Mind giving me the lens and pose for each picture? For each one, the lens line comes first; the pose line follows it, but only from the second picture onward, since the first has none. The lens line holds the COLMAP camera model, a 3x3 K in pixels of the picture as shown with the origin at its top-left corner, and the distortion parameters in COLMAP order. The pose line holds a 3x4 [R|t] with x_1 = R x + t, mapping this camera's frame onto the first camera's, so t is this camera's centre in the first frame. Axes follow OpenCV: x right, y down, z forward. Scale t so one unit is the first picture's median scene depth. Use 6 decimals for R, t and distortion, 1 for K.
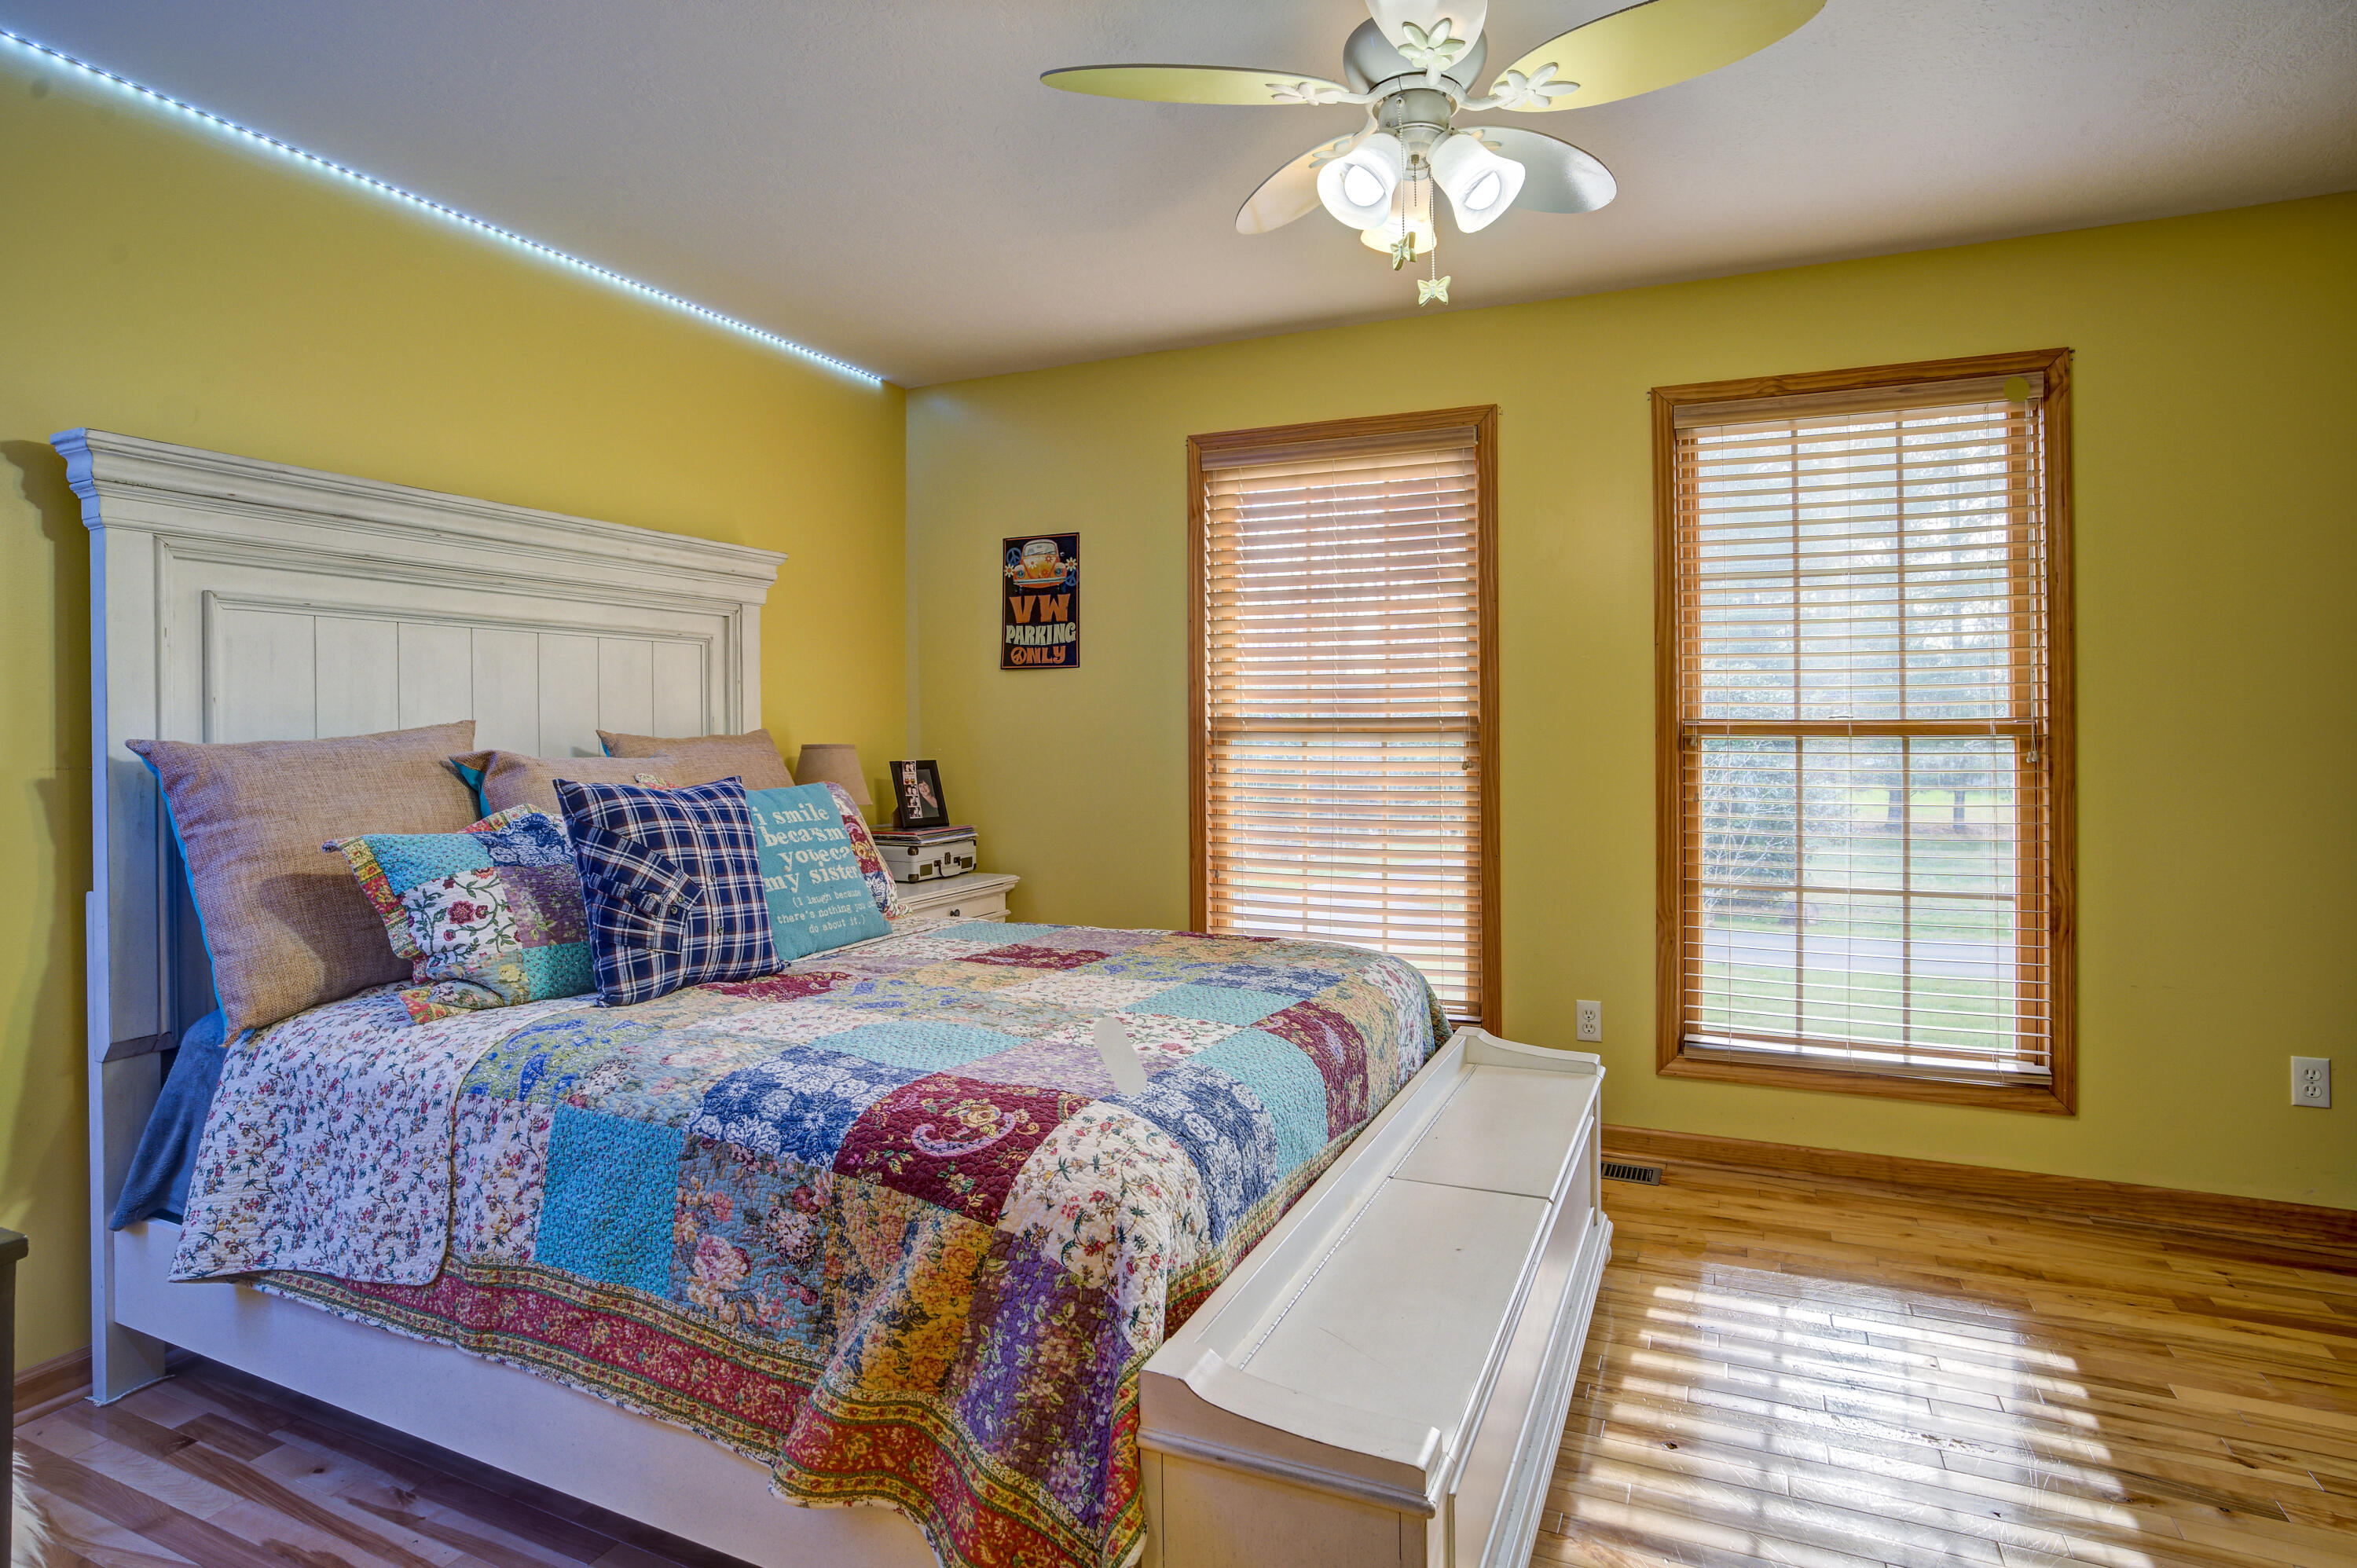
lens RADIAL K [[1198.6, 0, 1222.2], [0, 1198.6, 718.2], [0, 0, 1]] dist [-0.027170, 0.000918]
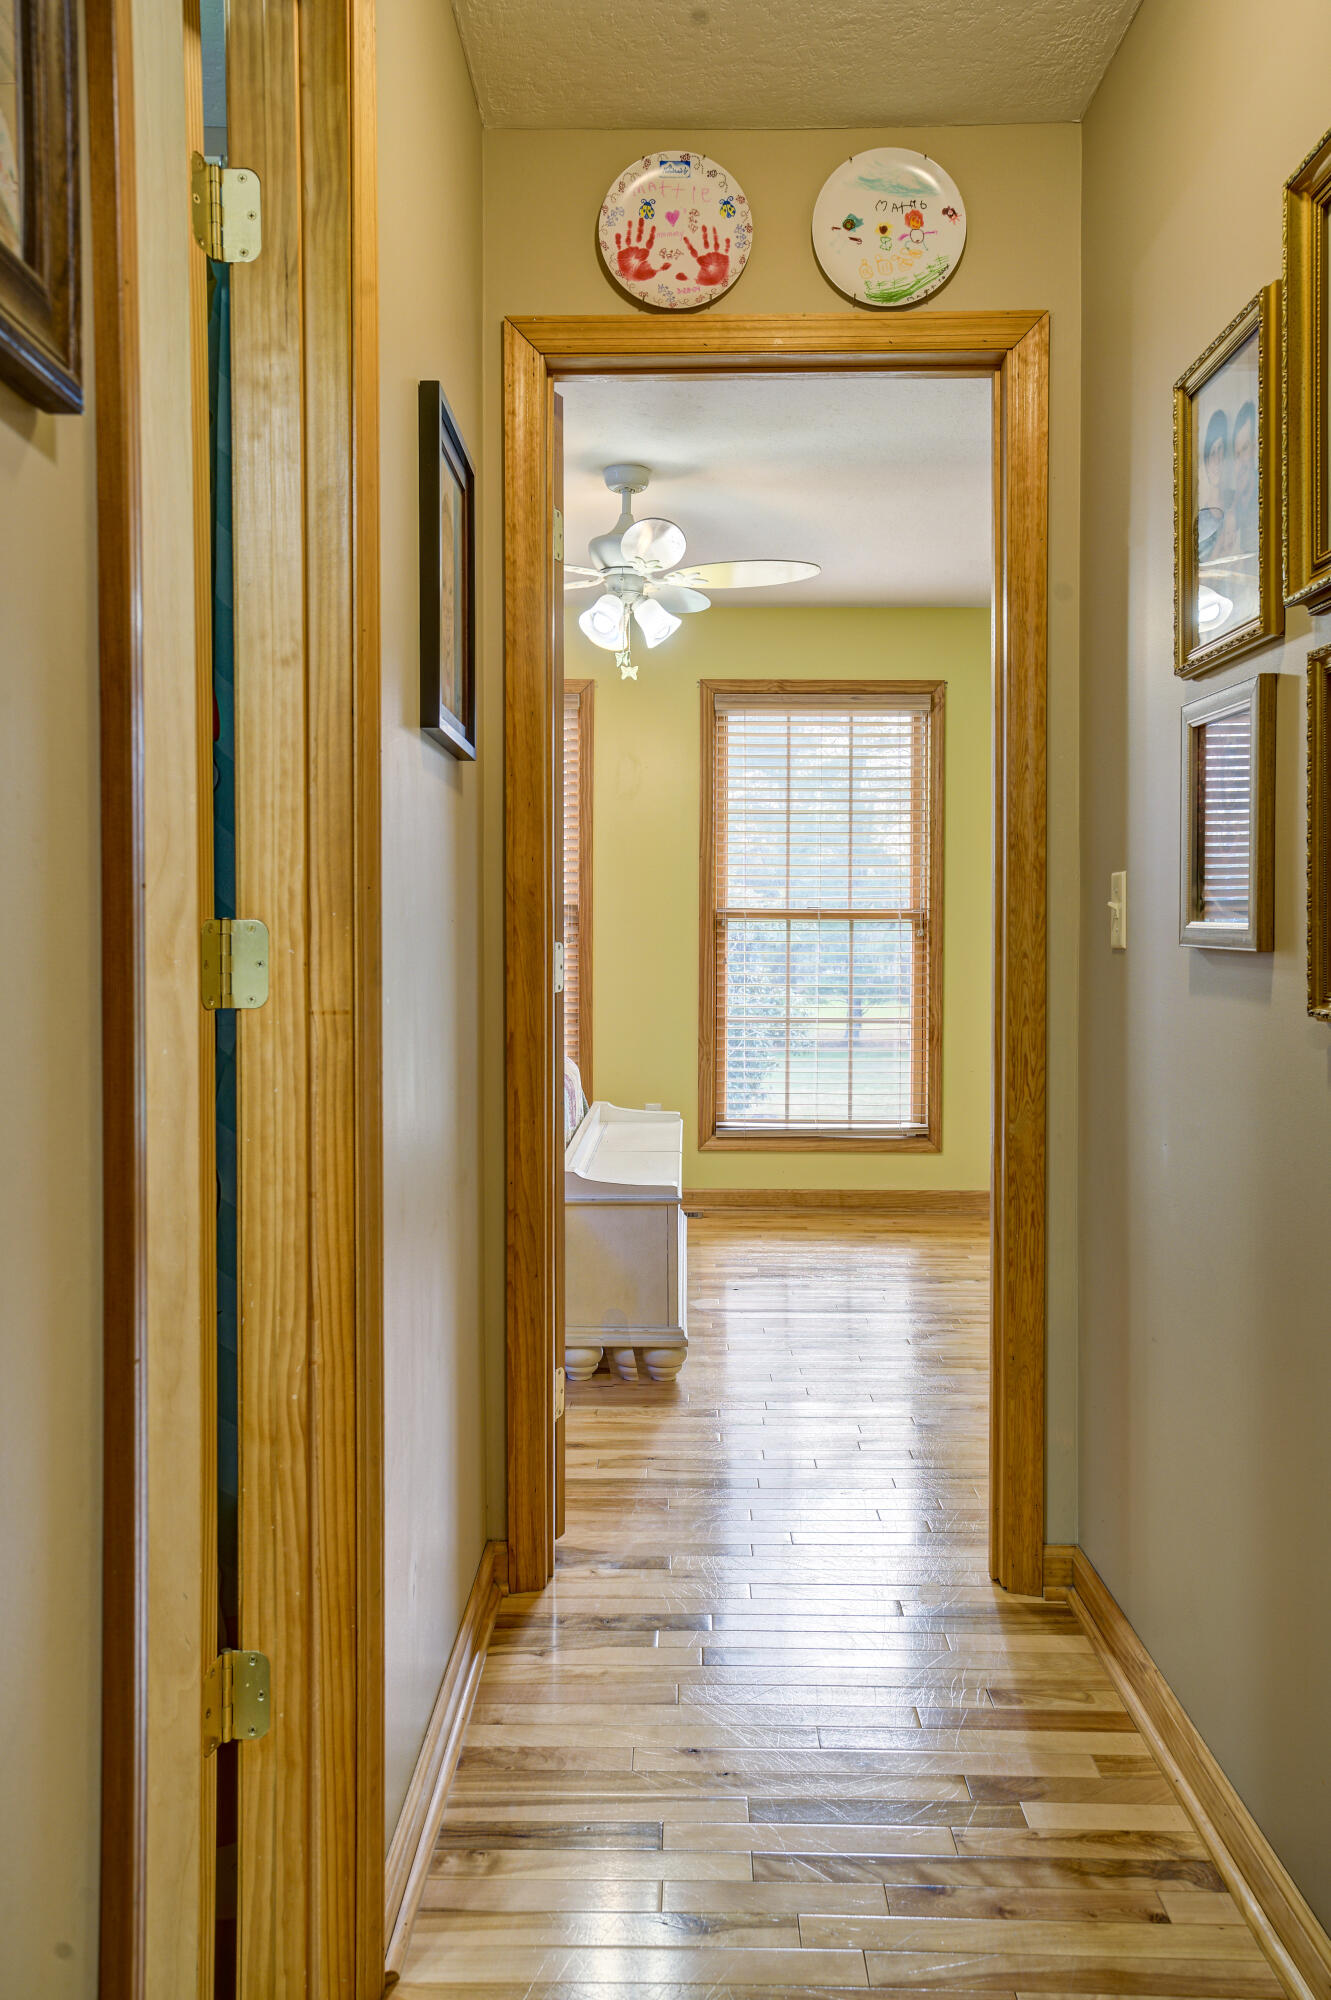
lens RADIAL K [[1547.3, 0, 662.9], [0, 1547.3, 1000.2], [0, 0, 1]] dist [0.006302, 0.000480]
pose [[0.924204, -0.010993, 0.381740, -0.441950], [-0.008017, 0.998807, 0.048173, 0.025426], [-0.381814, -0.047582, 0.923014, -0.808152]]
